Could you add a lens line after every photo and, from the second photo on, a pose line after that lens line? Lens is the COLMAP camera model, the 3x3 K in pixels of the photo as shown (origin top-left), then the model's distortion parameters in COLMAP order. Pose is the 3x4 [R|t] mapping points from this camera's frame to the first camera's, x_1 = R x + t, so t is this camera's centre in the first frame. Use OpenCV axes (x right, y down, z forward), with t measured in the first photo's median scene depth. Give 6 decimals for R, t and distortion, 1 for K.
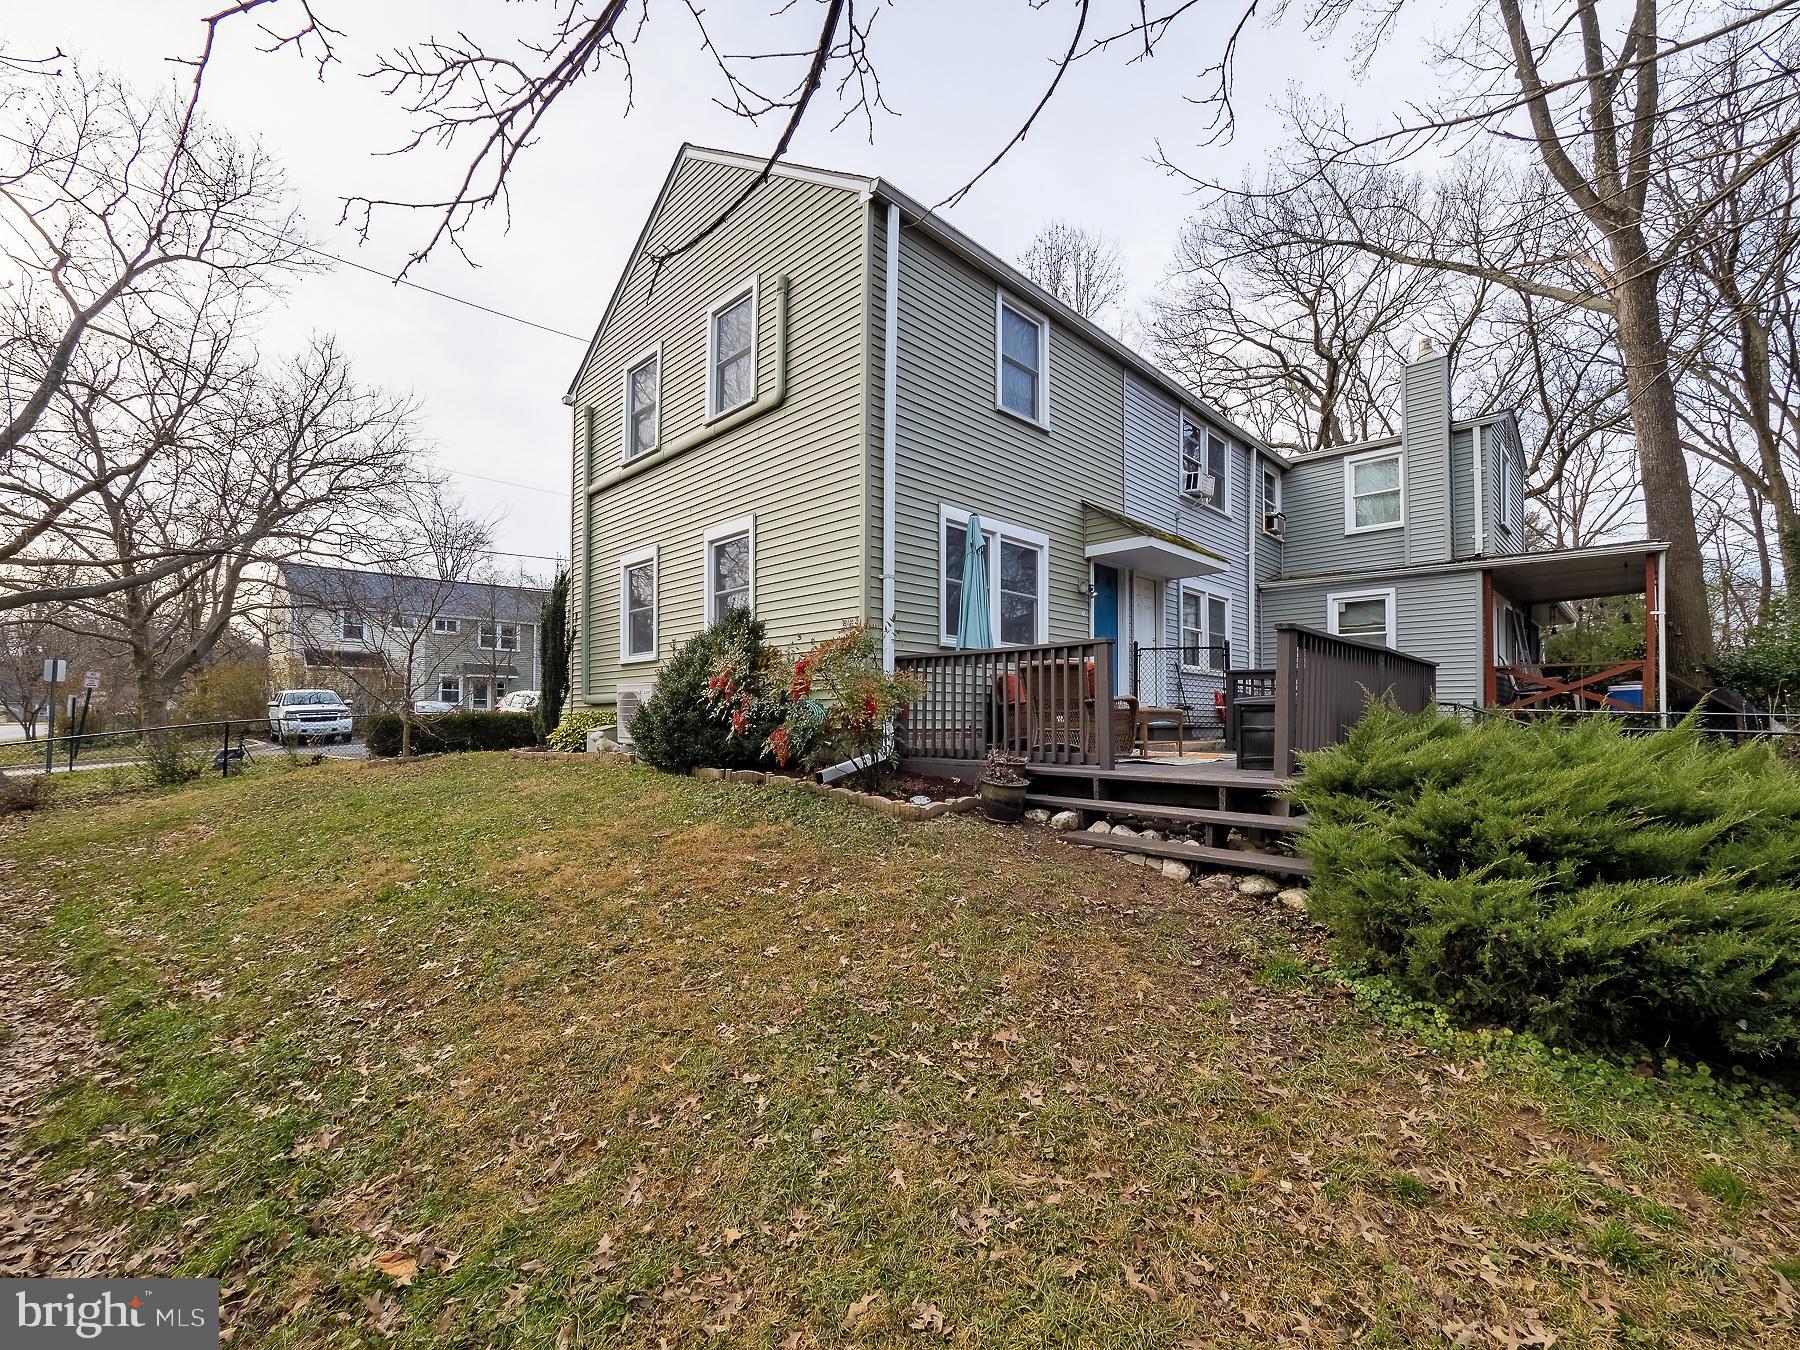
lens RADIAL K [[764.3, 0, 892.9], [0, 764.3, 707.3], [0, 0, 1]] dist [-0.000149, -0.004180]
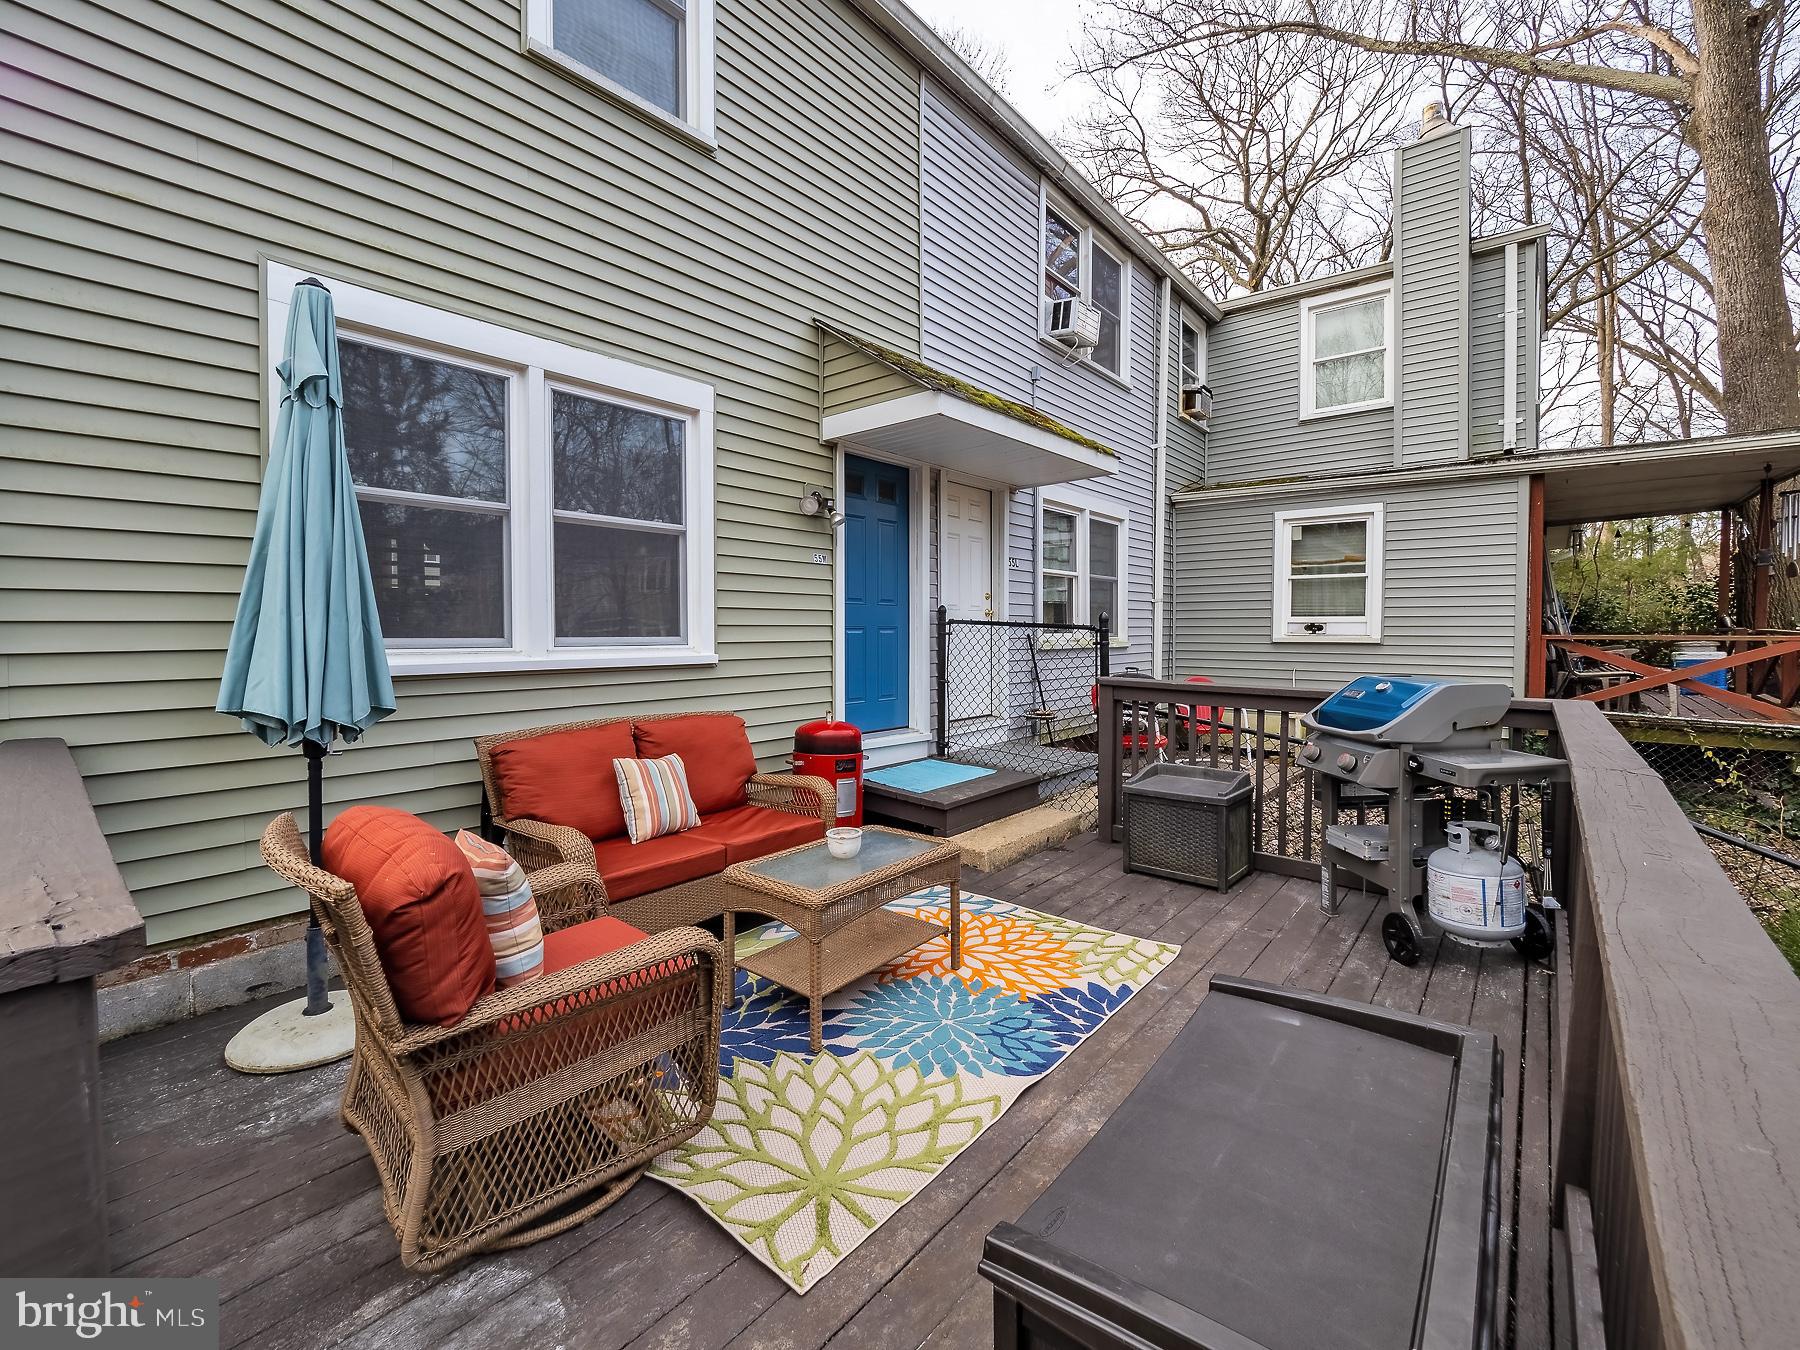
lens RADIAL K [[764.3, 0, 866.8], [0, 764.3, 657.3], [0, 0, 1]] dist [-0.000149, -0.004180]
pose [[0.997674, -0.009416, 0.067511, 0.197817], [0.005616, 0.998401, 0.056249, -0.069549], [-0.067932, -0.055739, 0.996132, 0.409501]]
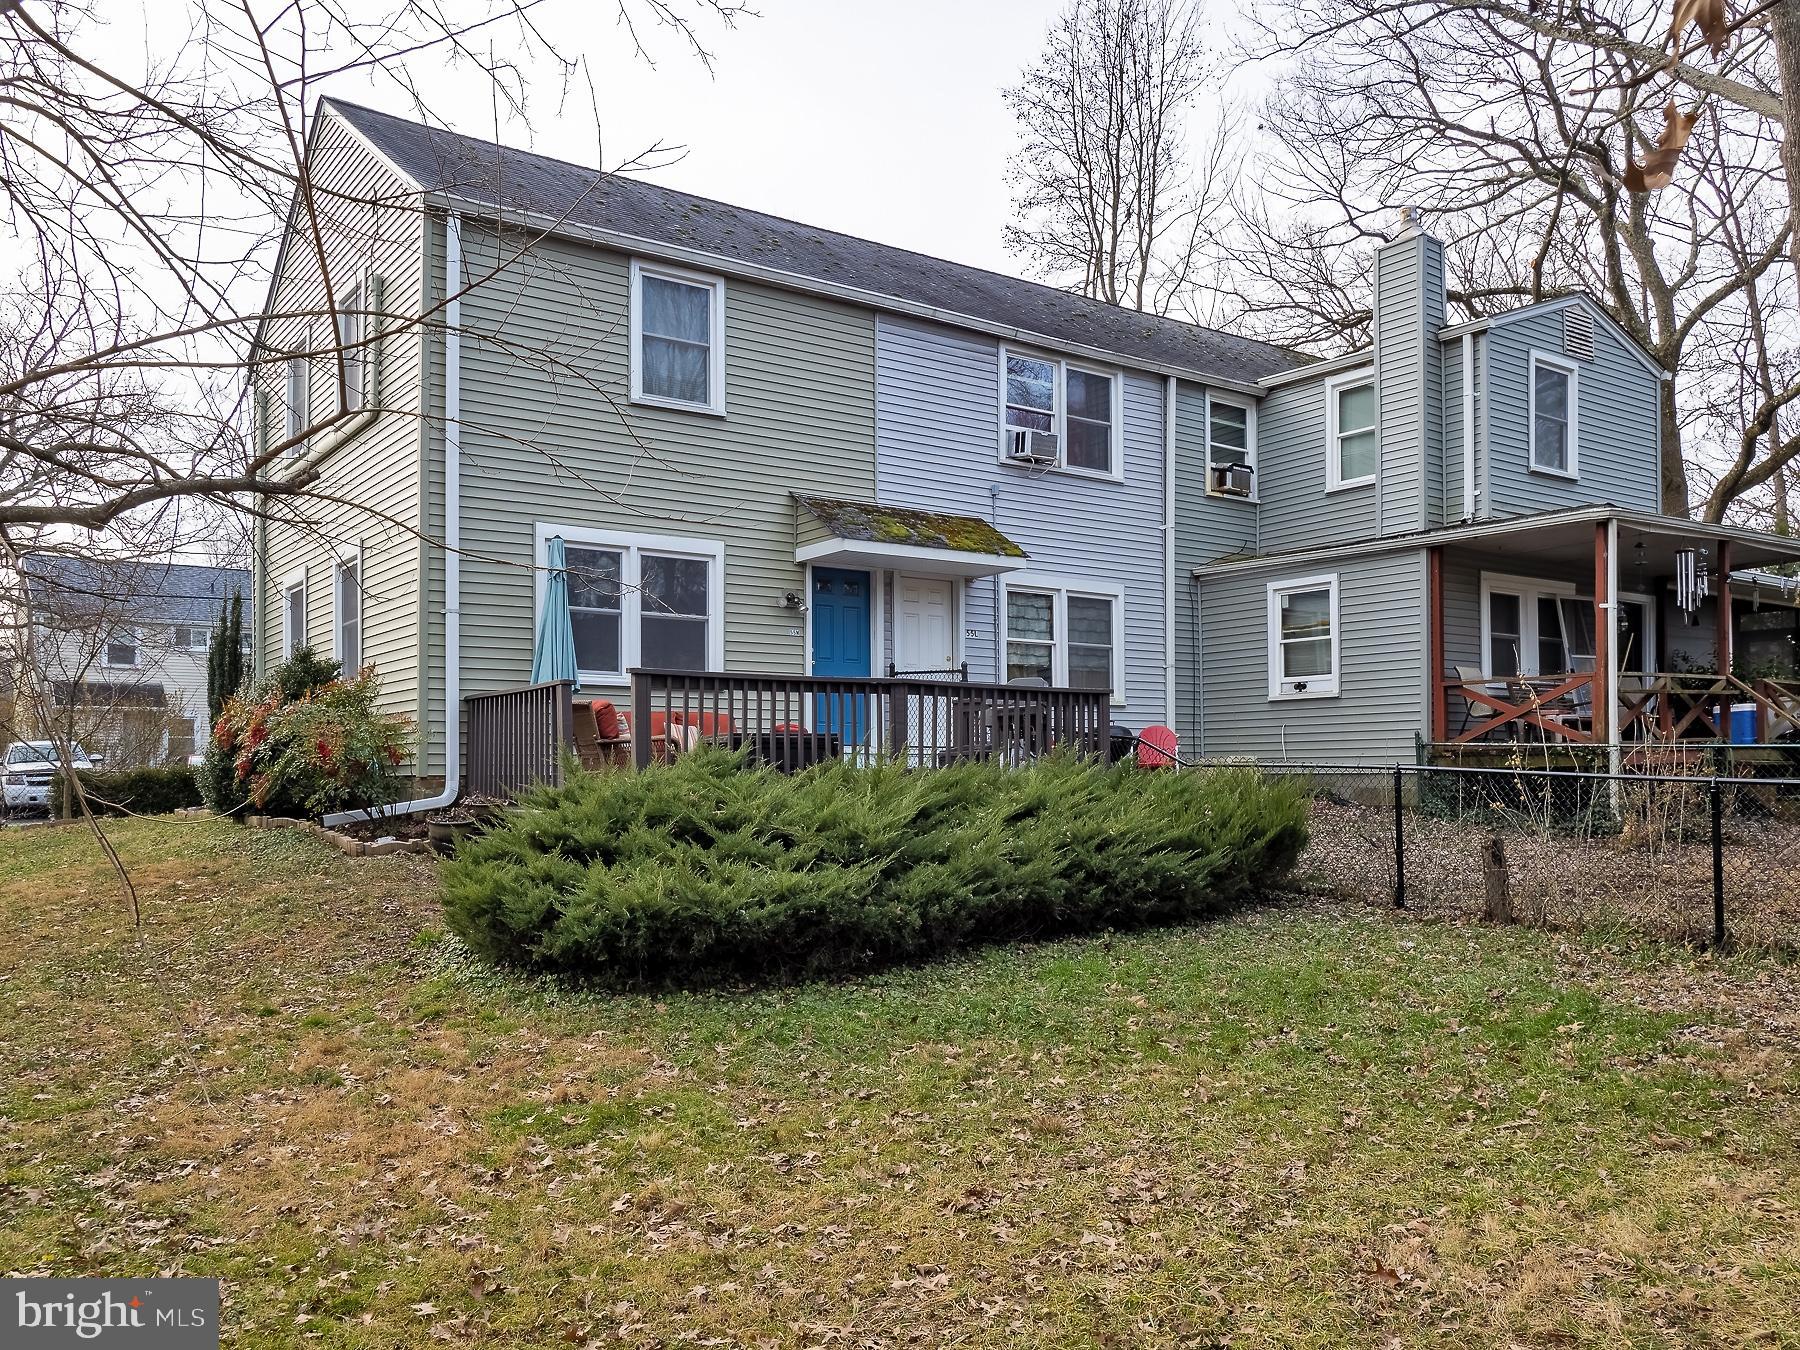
lens RADIAL K [[1406.4, 0, 916.3], [0, 1406.4, 744.1], [0, 0, 1]] dist [0.016522, -0.027750]
pose [[0.986727, -0.014234, -0.161764, 0.493875], [0.013099, 0.999882, -0.008081, 0.006805], [0.161860, 0.005855, 0.986796, -0.353676]]
